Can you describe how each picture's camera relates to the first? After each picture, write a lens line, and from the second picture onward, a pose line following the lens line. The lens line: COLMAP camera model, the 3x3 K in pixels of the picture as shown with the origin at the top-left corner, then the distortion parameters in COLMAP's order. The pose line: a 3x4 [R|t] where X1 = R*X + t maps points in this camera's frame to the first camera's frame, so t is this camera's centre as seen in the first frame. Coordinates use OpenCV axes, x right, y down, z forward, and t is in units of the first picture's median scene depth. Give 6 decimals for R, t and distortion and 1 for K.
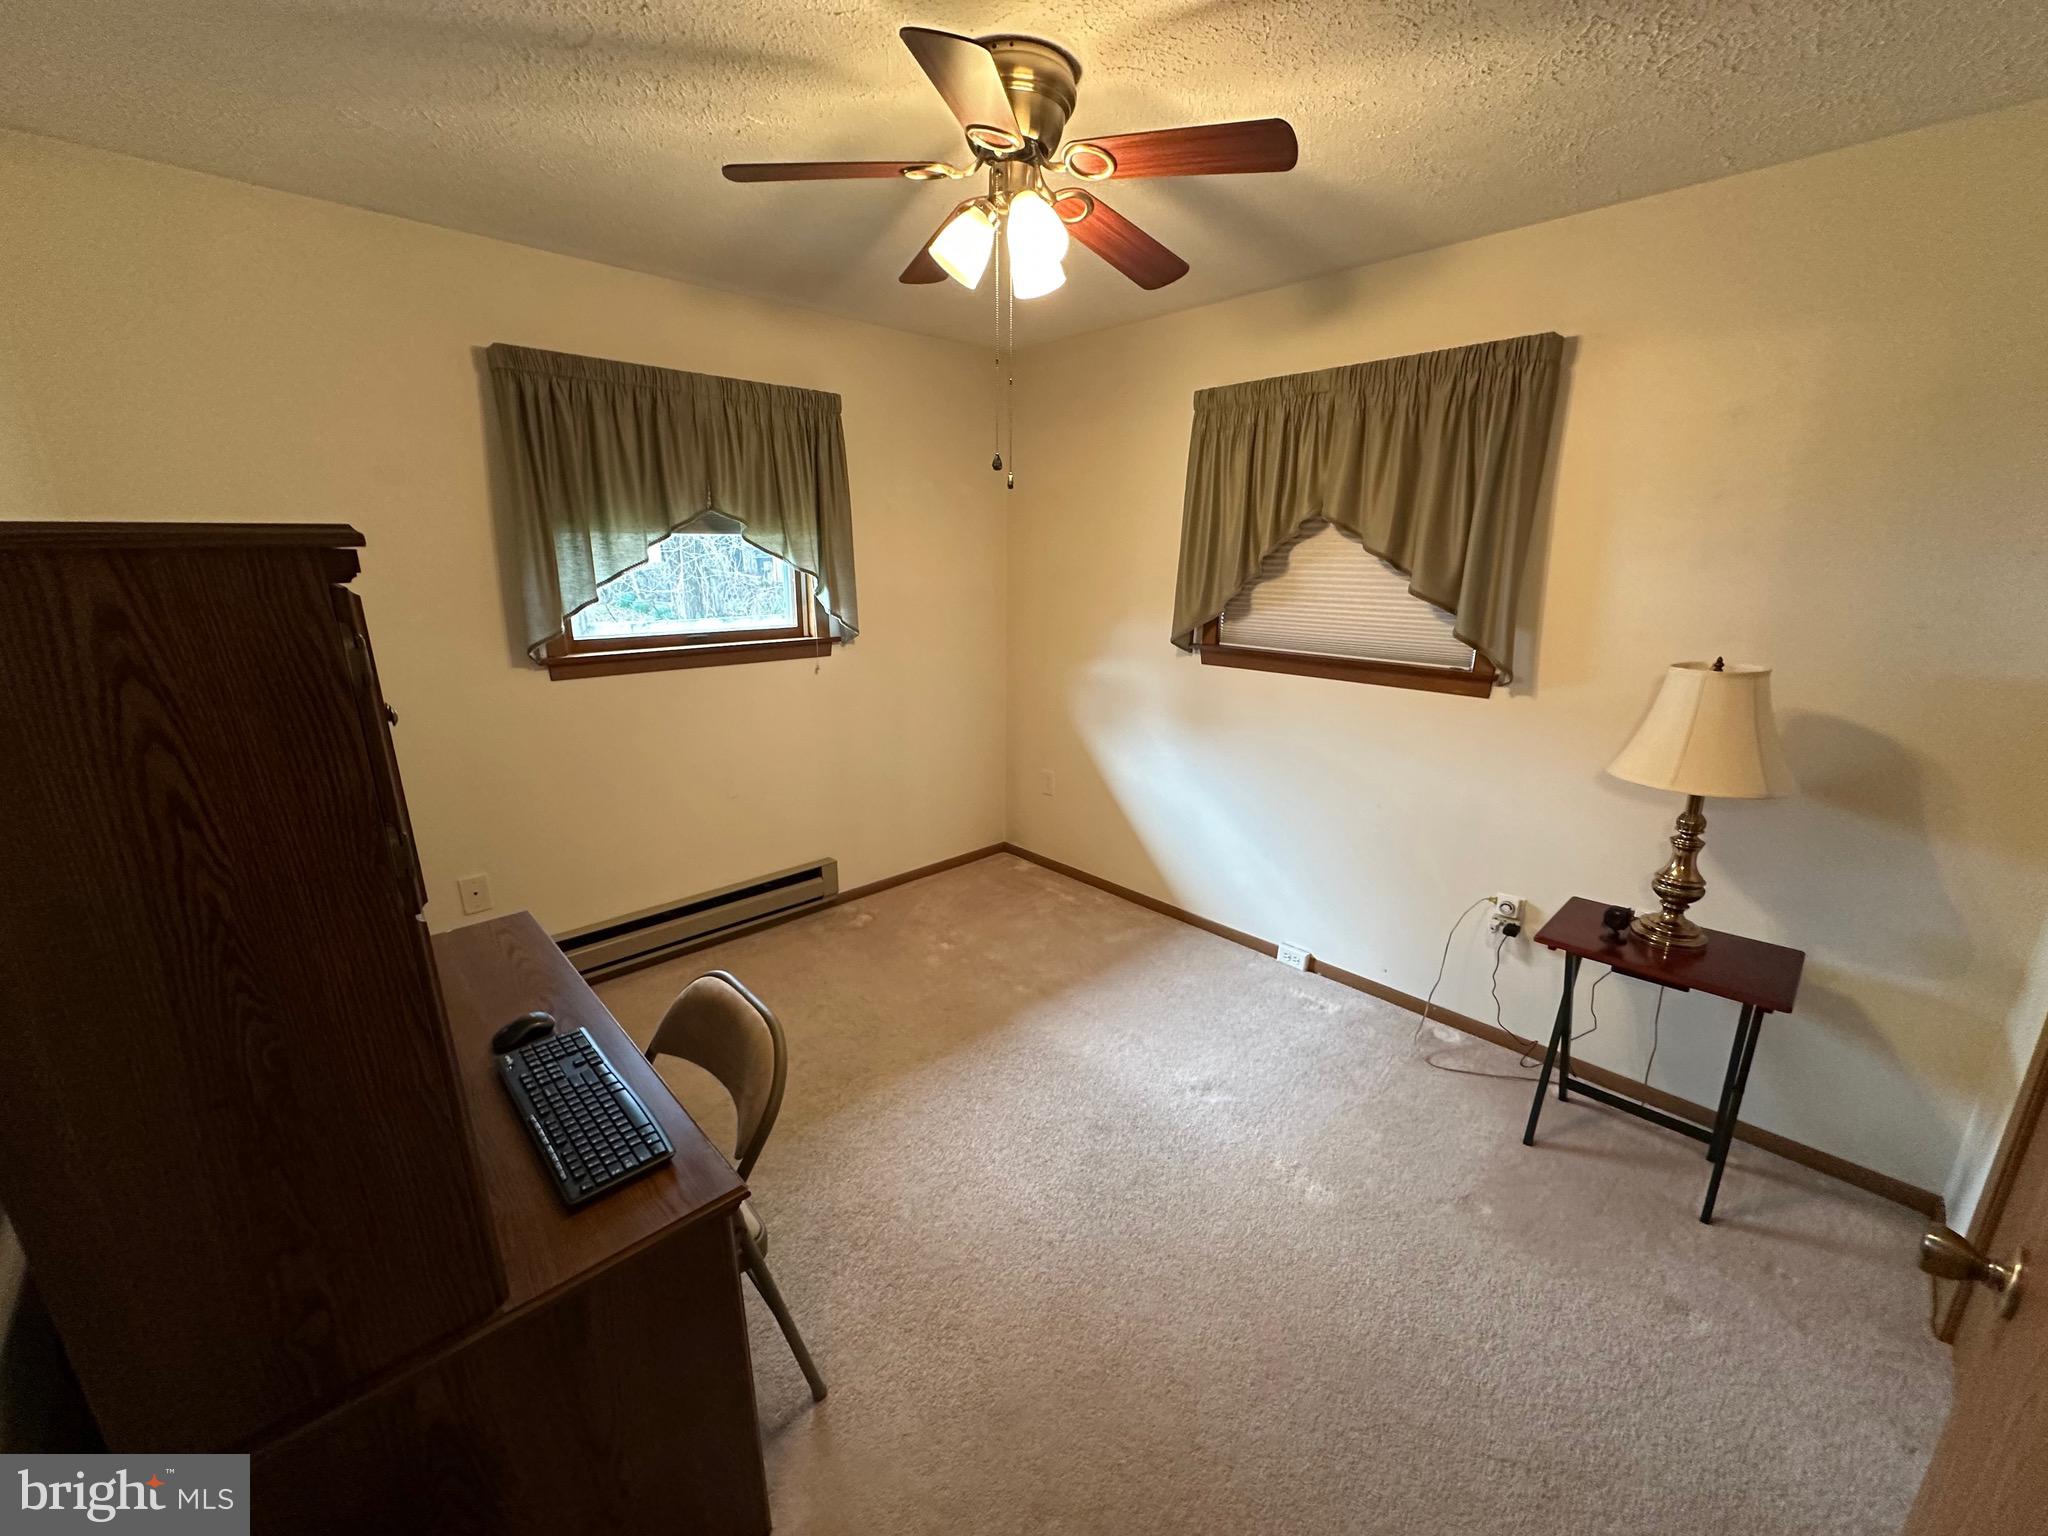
lens RADIAL K [[813.5, 0, 1026.7], [0, 813.5, 767.5], [0, 0, 1]] dist [-0.010578, -0.000163]
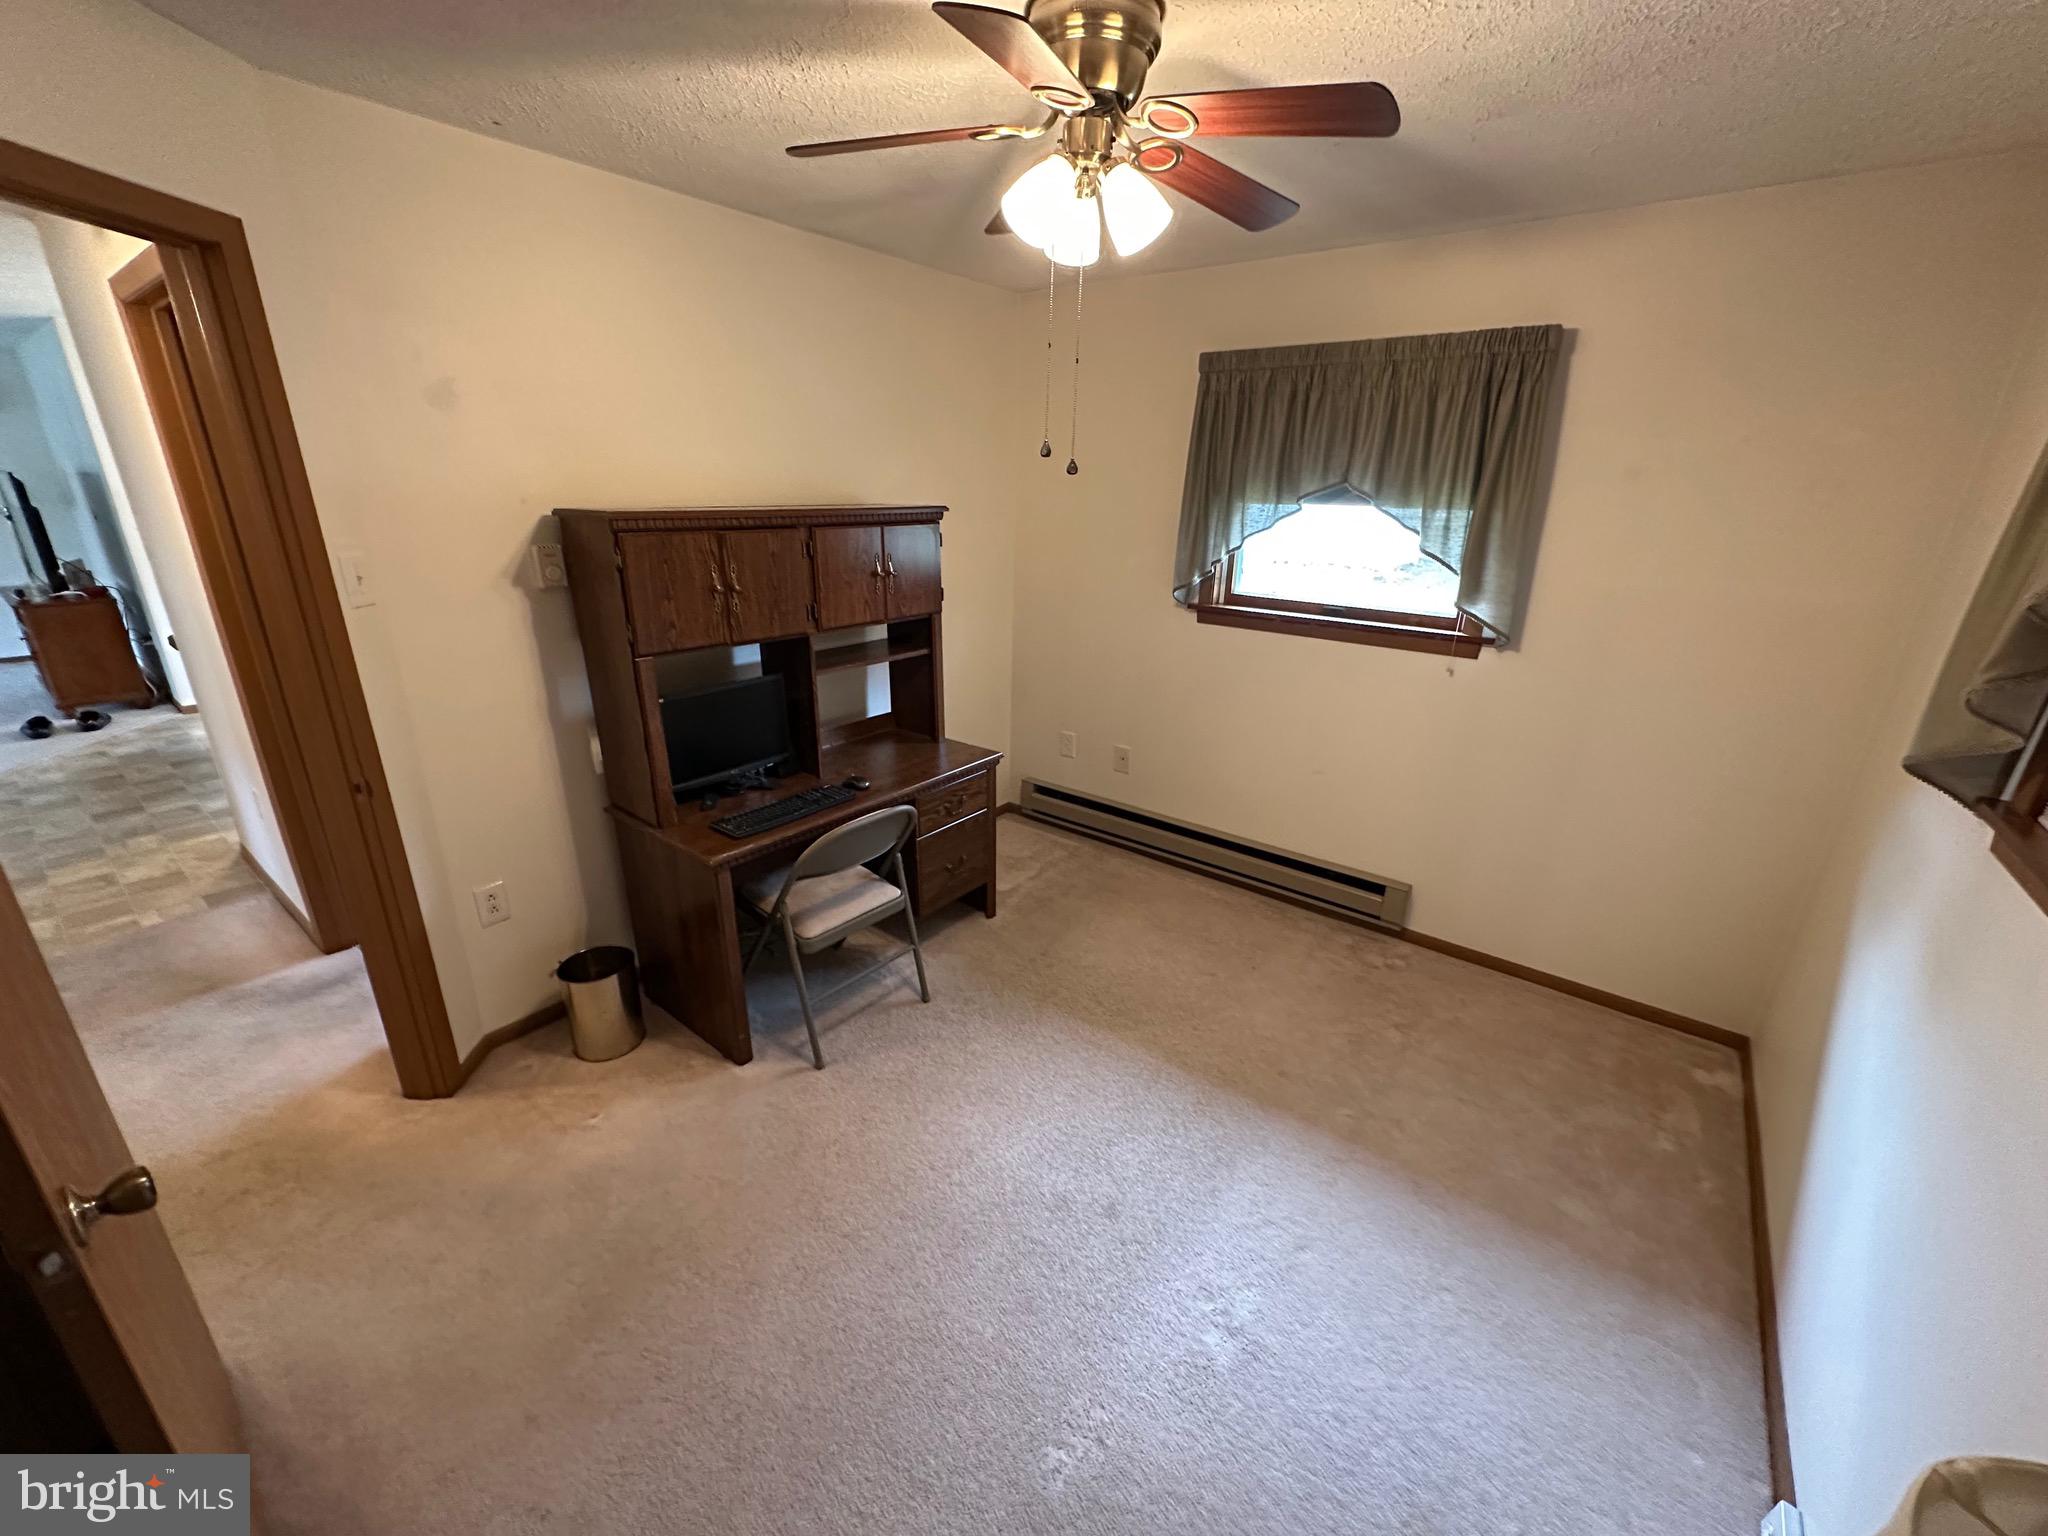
lens RADIAL K [[813.5, 0, 1025.0], [0, 813.5, 770.1], [0, 0, 1]] dist [-0.010578, -0.000163]
pose [[0.141634, 0.327718, -0.934099, 0.496896], [-0.273447, 0.919848, 0.281257, -0.141440], [0.951402, 0.215591, 0.219895, 0.415329]]
